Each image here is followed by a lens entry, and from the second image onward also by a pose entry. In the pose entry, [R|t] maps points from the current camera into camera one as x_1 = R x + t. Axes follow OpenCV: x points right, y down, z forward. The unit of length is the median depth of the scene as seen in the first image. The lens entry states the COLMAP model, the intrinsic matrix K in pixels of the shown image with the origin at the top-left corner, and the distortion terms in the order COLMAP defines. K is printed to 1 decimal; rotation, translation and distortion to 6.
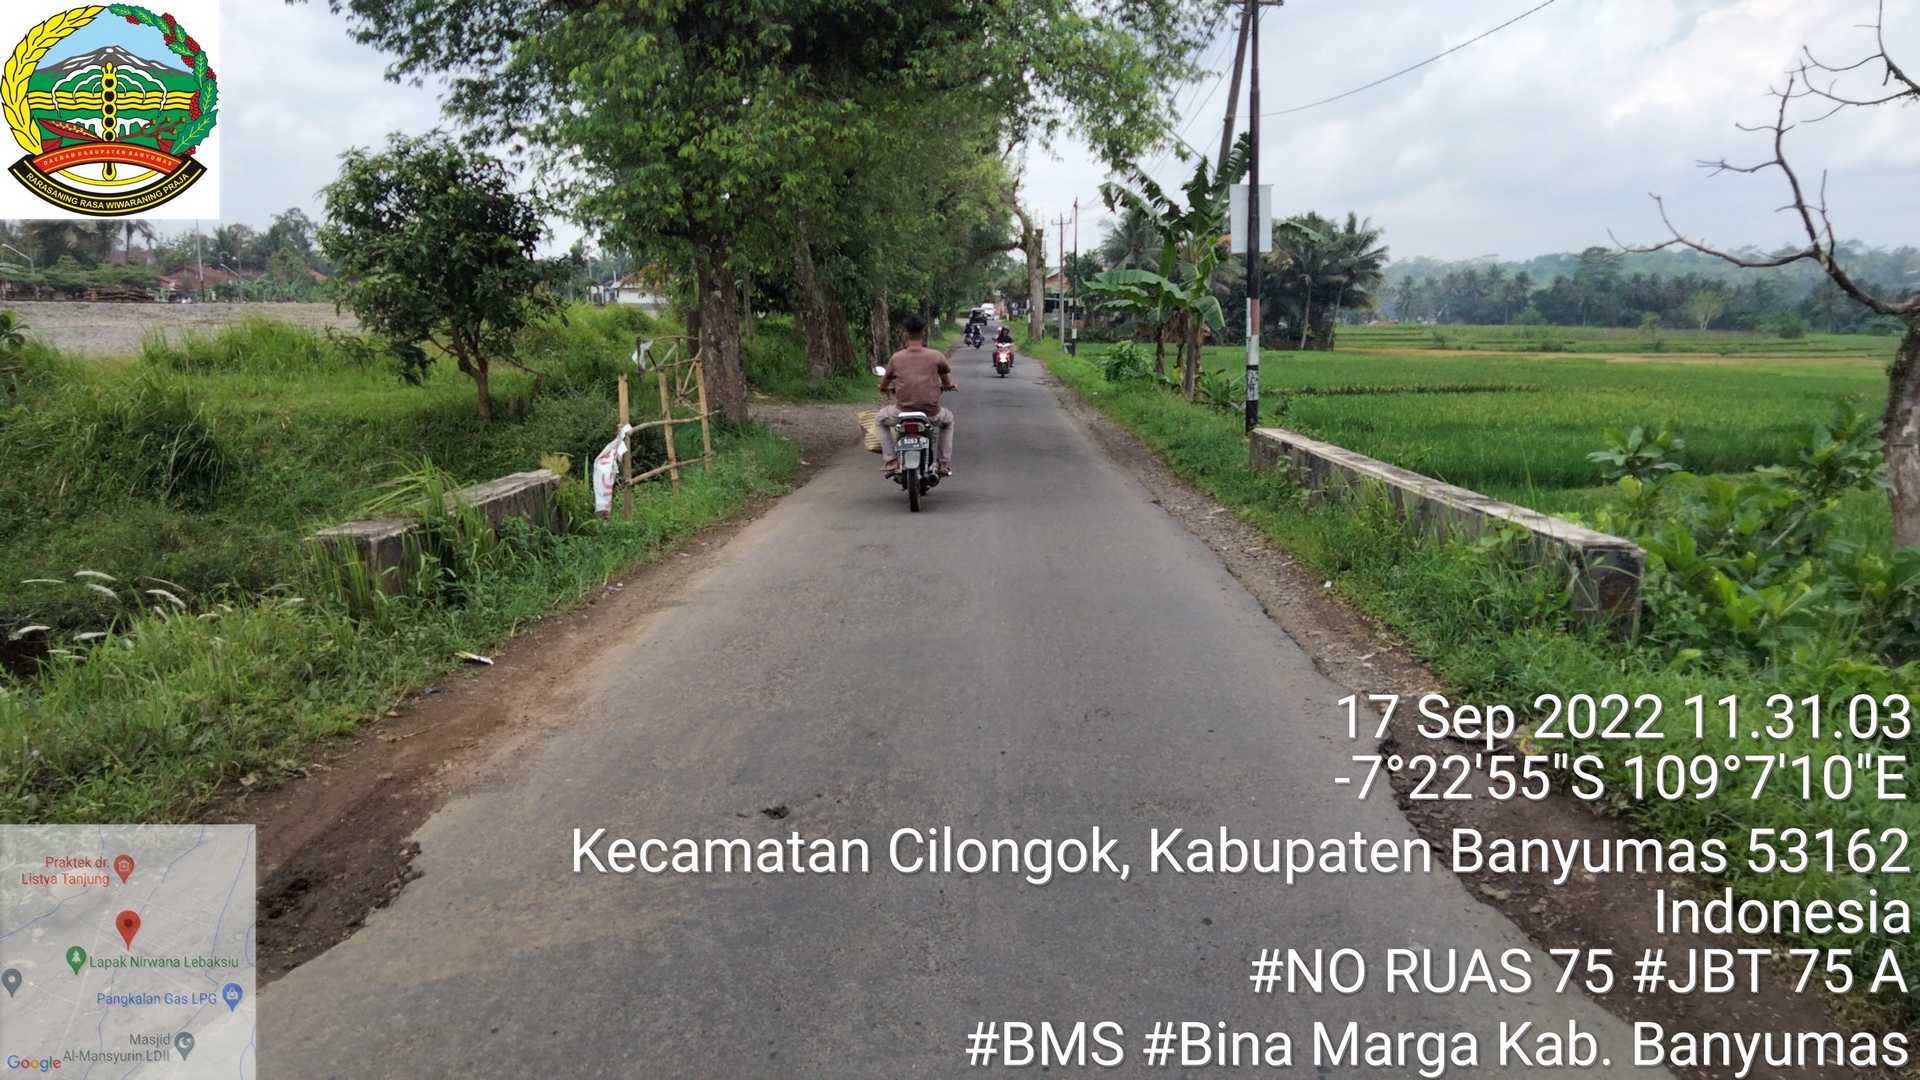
lens RADIAL K [[1367.9, 0, 960.0], [0, 1367.9, 540.0], [0, 0, 1]] dist [0.029815, 0.000202]
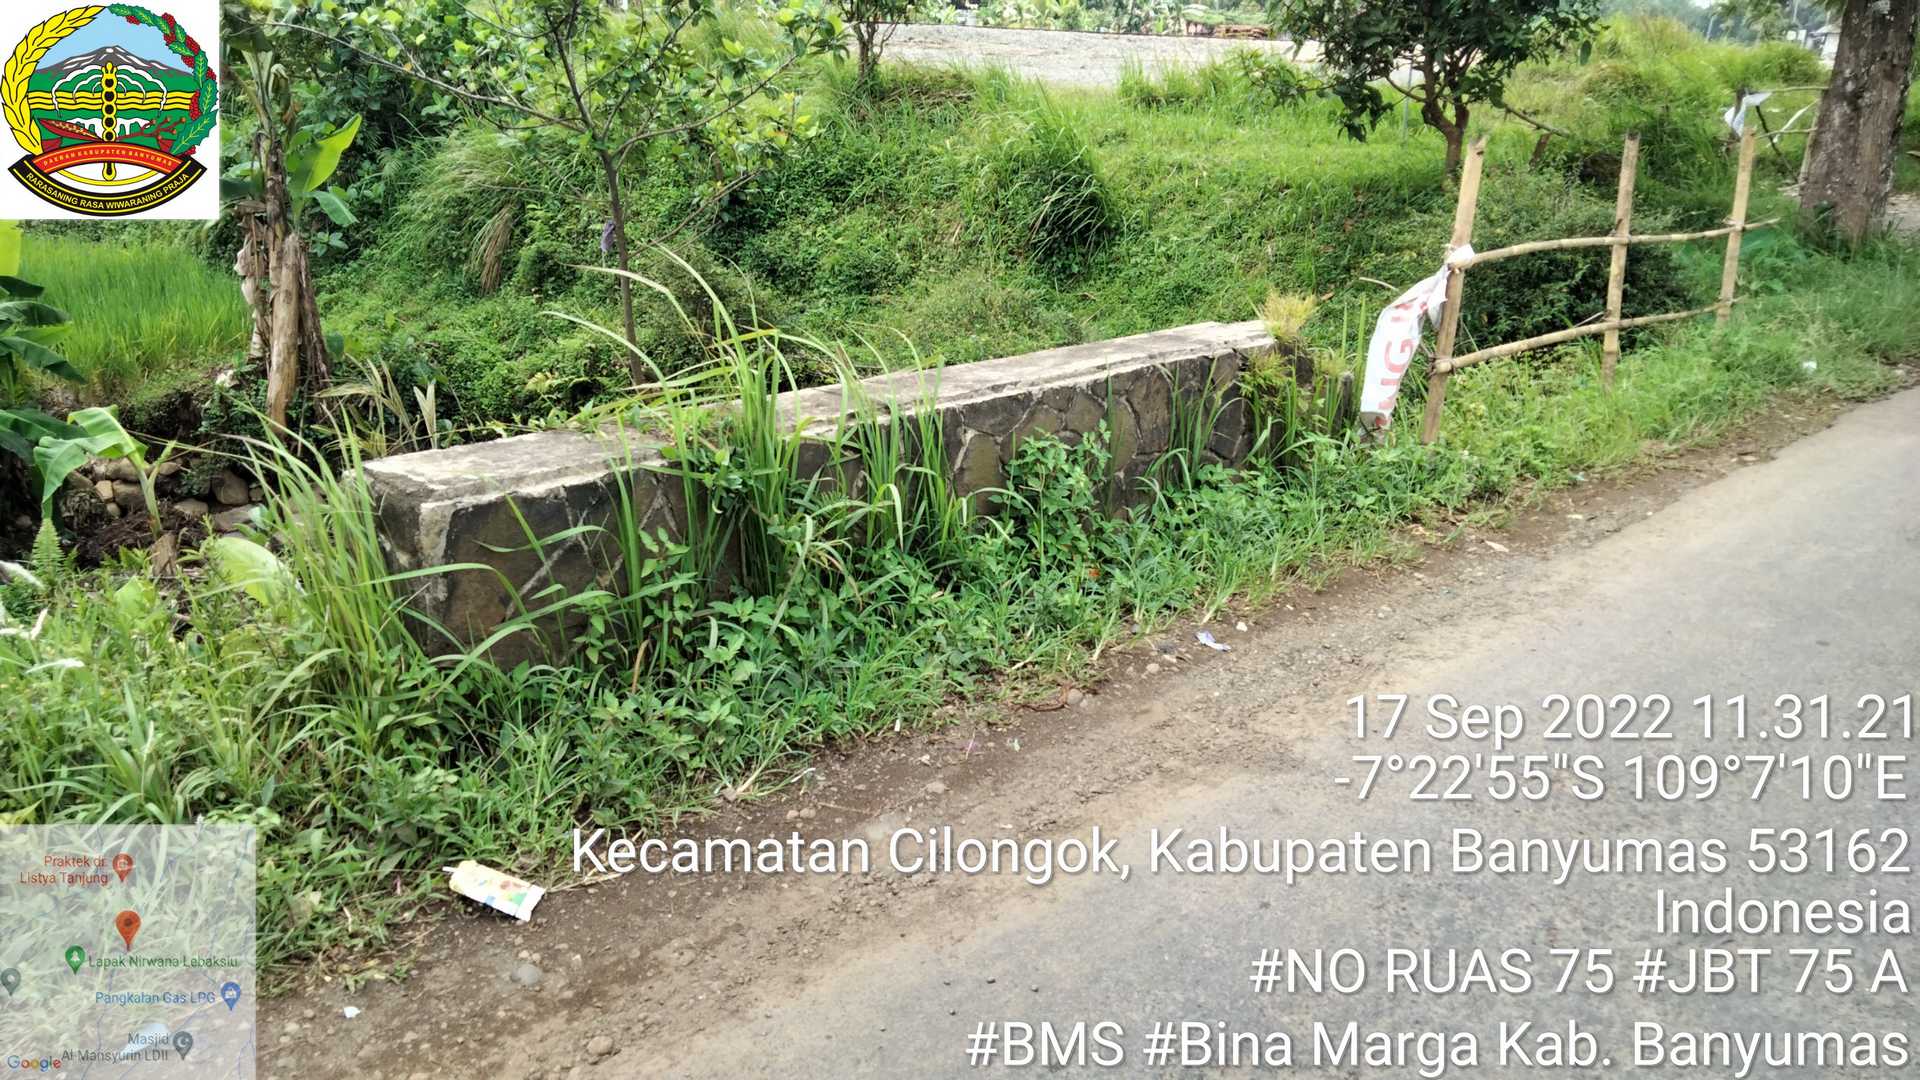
lens RADIAL K [[1367.9, 0, 960.0], [0, 1367.9, 540.0], [0, 0, 1]] dist [0.029815, 0.000202]
pose [[0.711117, 0.255632, -0.654954, -0.014087], [-0.141585, 0.964542, 0.222740, -0.042276], [0.688670, -0.065662, 0.722096, 0.324303]]
